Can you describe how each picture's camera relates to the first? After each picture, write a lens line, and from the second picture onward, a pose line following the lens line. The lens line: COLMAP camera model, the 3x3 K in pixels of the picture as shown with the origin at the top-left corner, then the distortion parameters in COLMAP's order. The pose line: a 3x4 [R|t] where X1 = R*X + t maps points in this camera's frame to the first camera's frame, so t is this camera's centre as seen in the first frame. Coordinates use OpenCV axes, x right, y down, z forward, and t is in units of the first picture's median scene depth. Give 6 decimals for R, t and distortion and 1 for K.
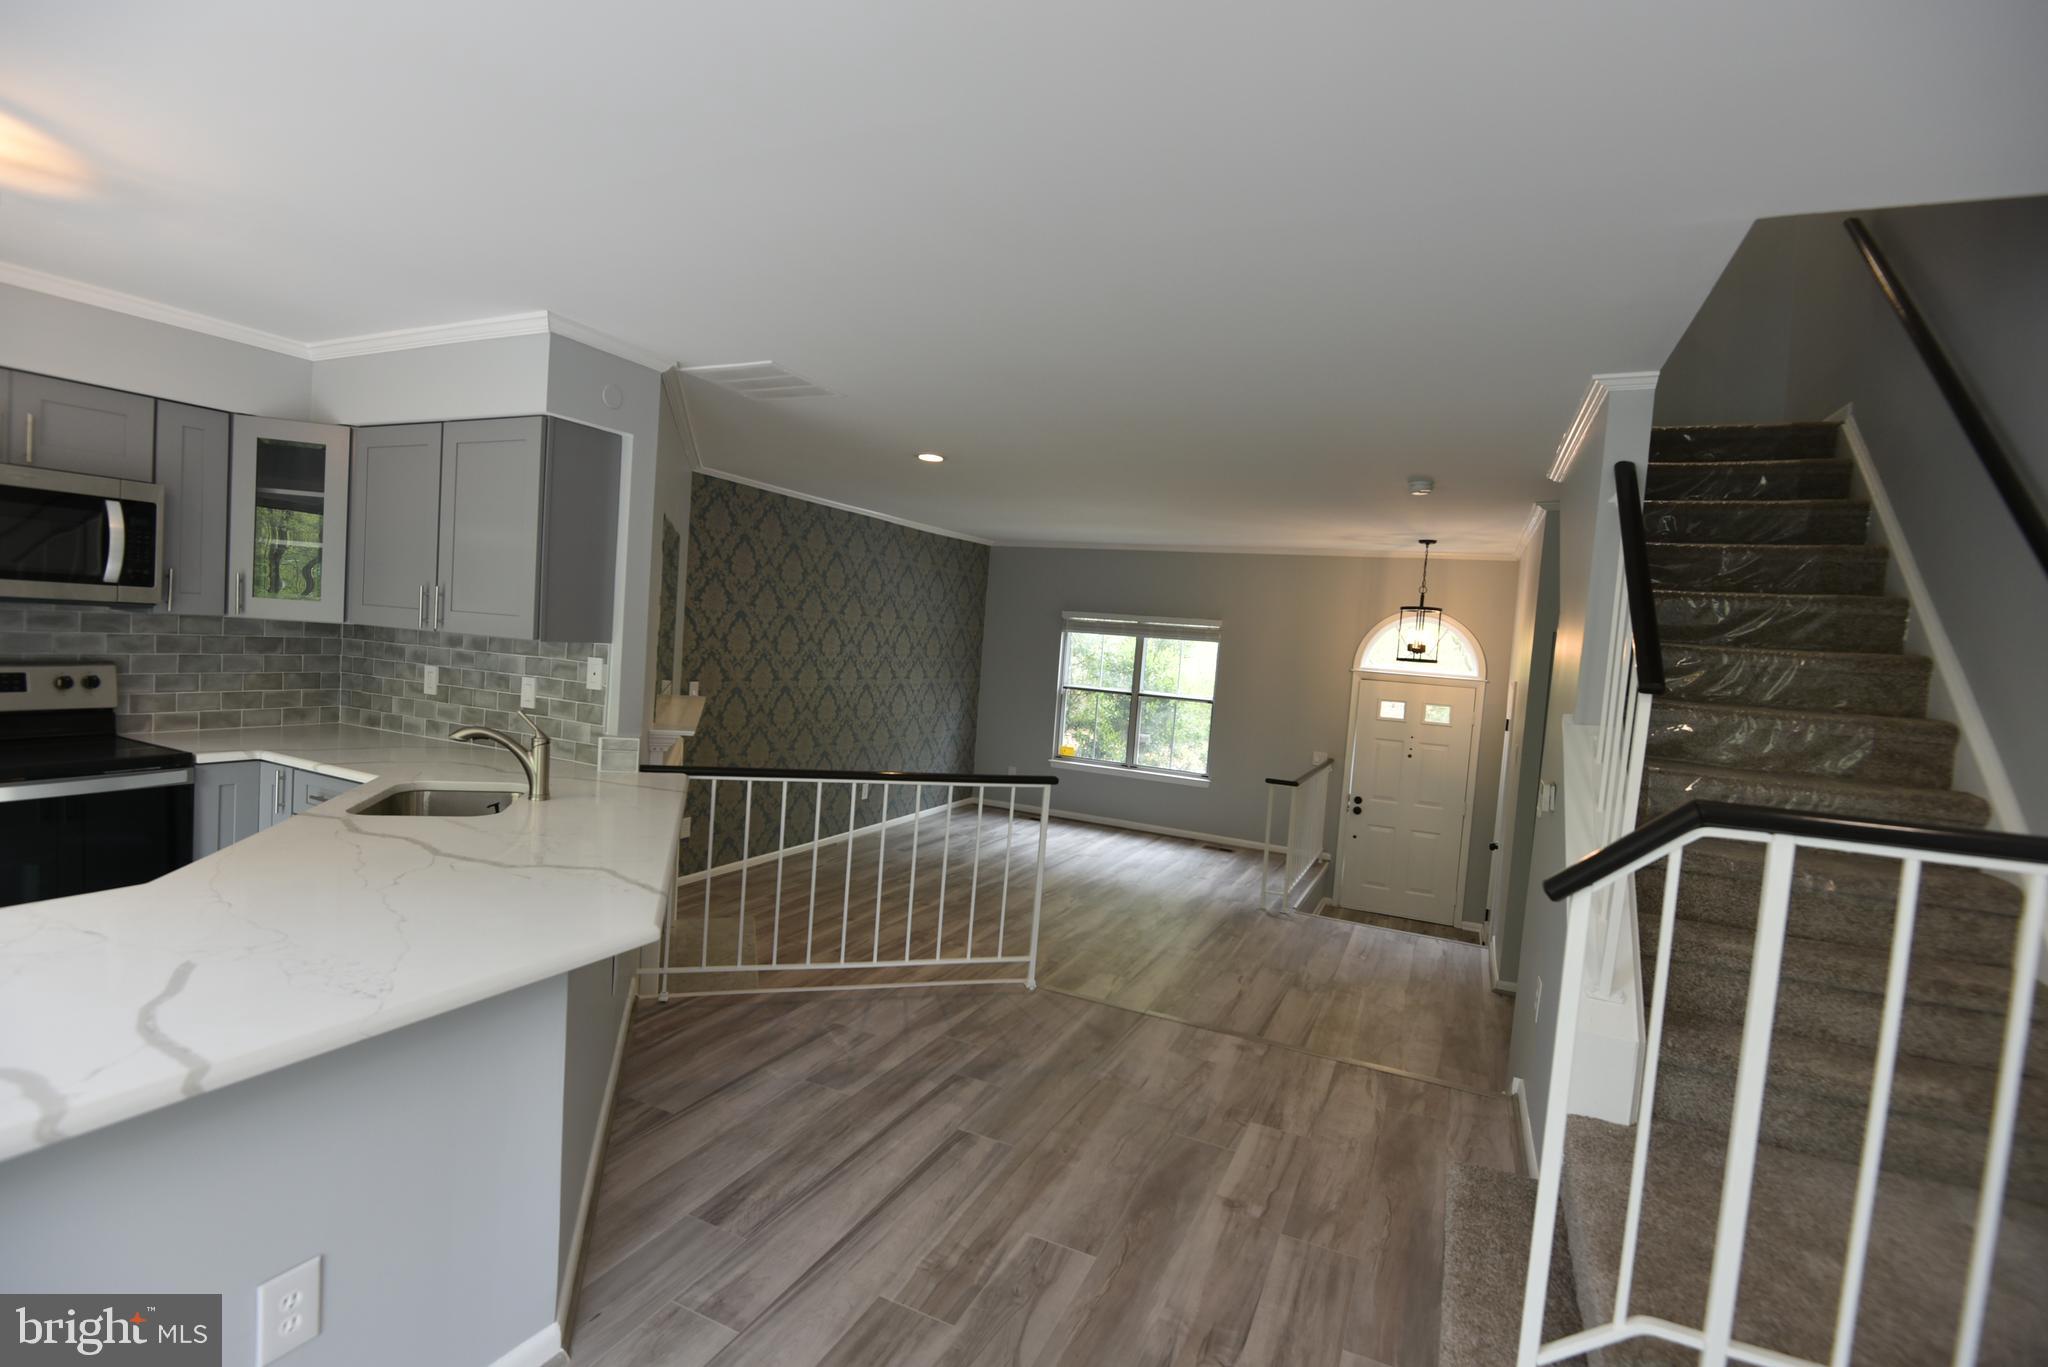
lens RADIAL K [[945.6, 0, 1017.4], [0, 945.6, 685.6], [0, 0, 1]] dist [-0.008912, -0.007938]
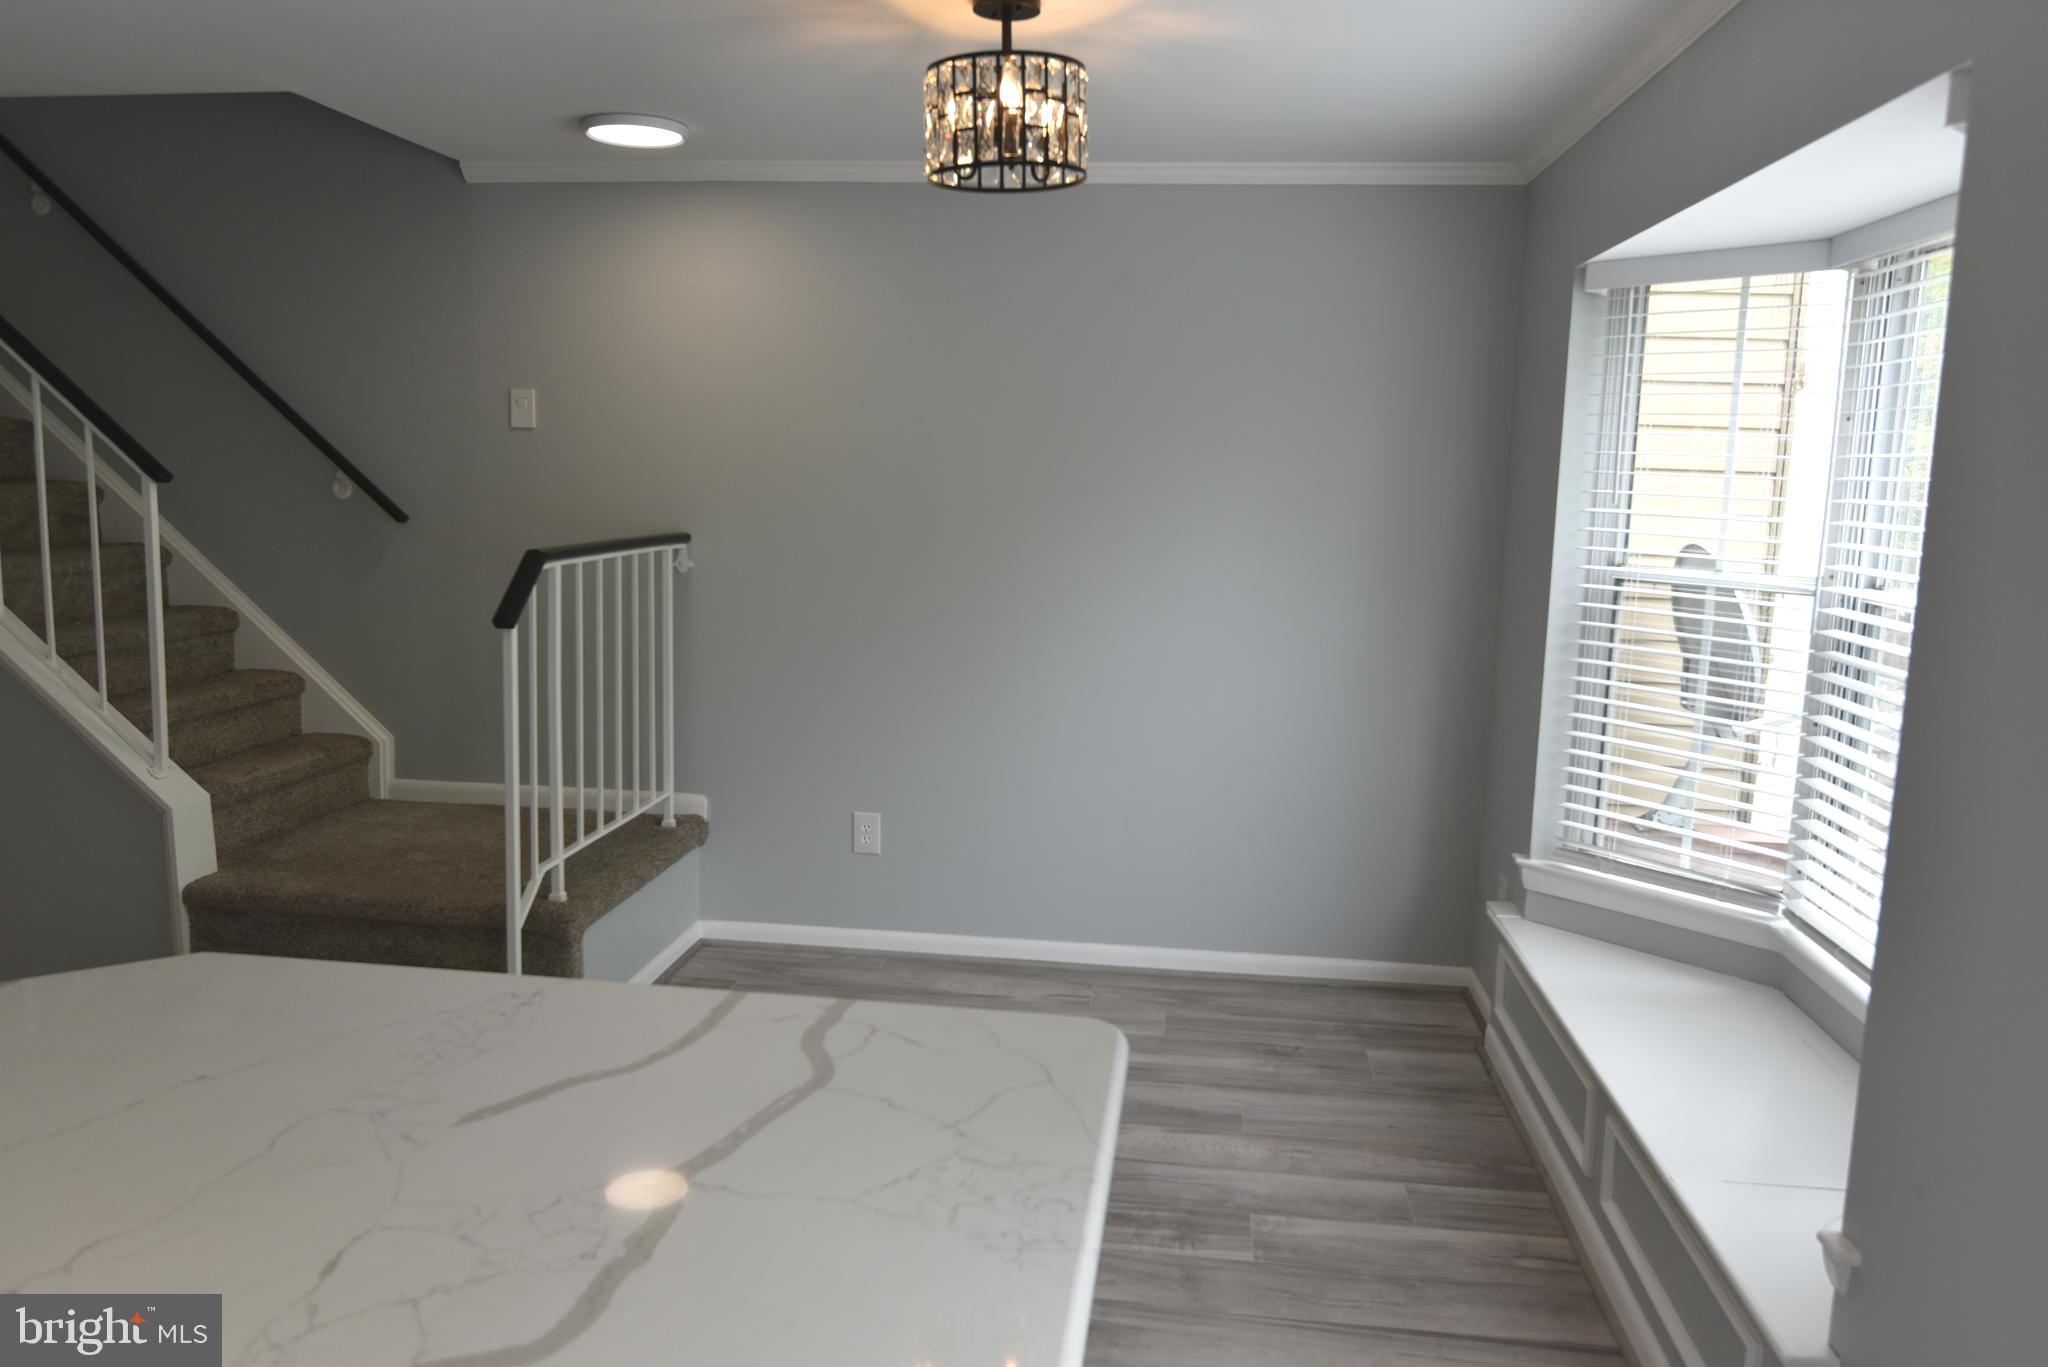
lens RADIAL K [[1470.6, 0, 1024.0], [0, 1470.6, 683.5], [0, 0, 1]] dist [-0.000007, -0.000082]
pose [[-0.319134, -0.211360, 0.923840, -0.757399], [0.001790, 0.974677, 0.223609, -0.085971], [-0.947708, 0.073015, -0.310675, 0.376827]]
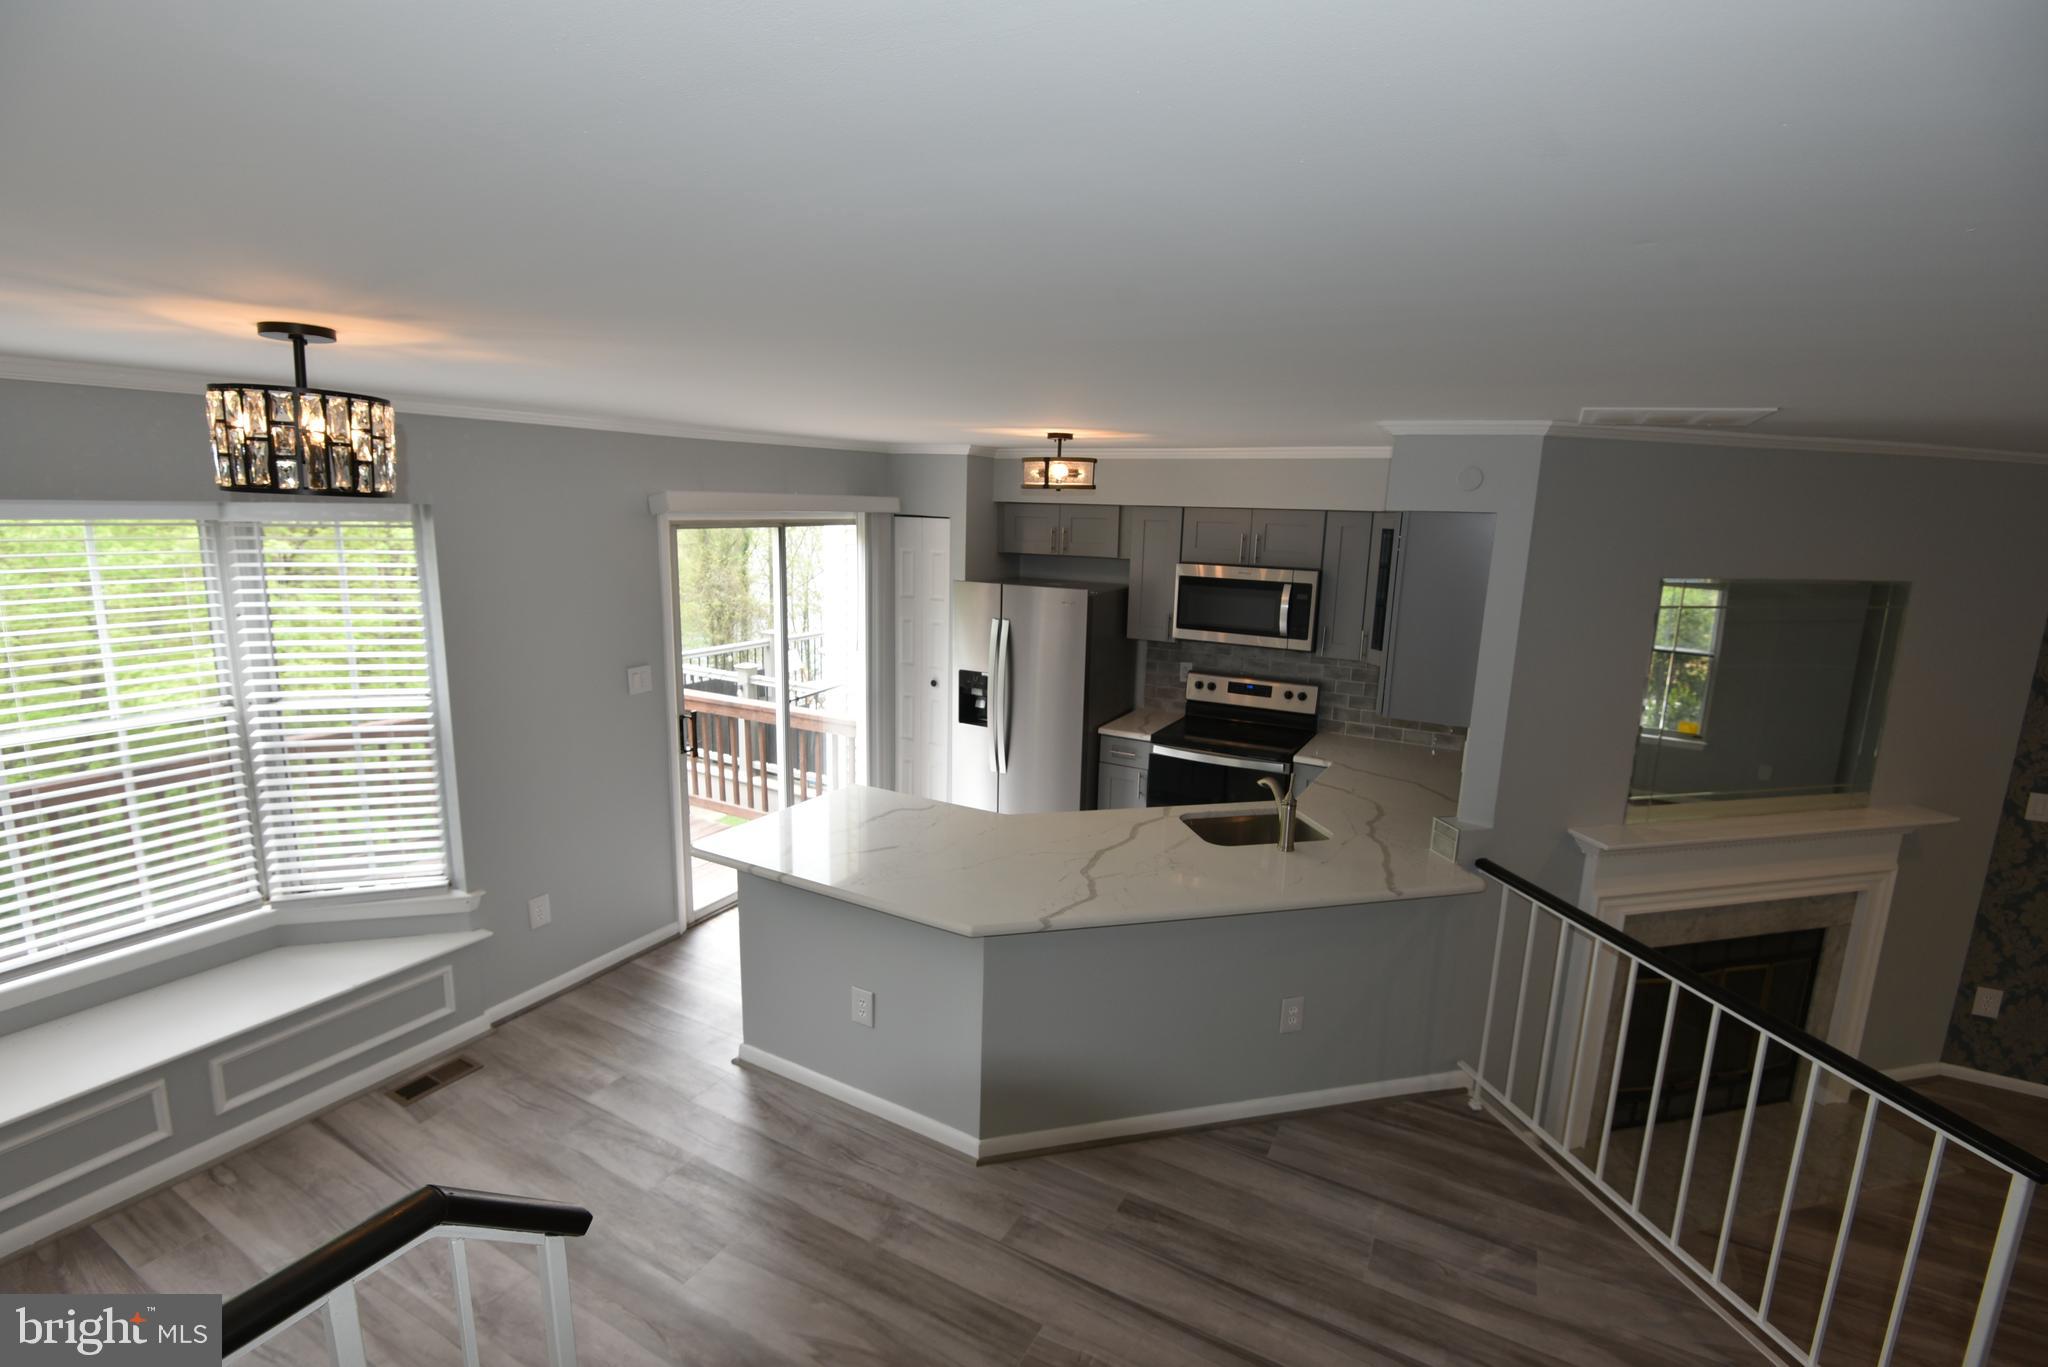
lens RADIAL K [[945.6, 0, 1017.4], [0, 945.6, 685.6], [0, 0, 1]] dist [-0.008912, -0.007938]
pose [[-0.067244, 0.121604, -0.990298, 0.537536], [-0.083715, 0.988357, 0.127050, -0.165723], [0.994218, 0.091446, -0.056281, 0.563096]]
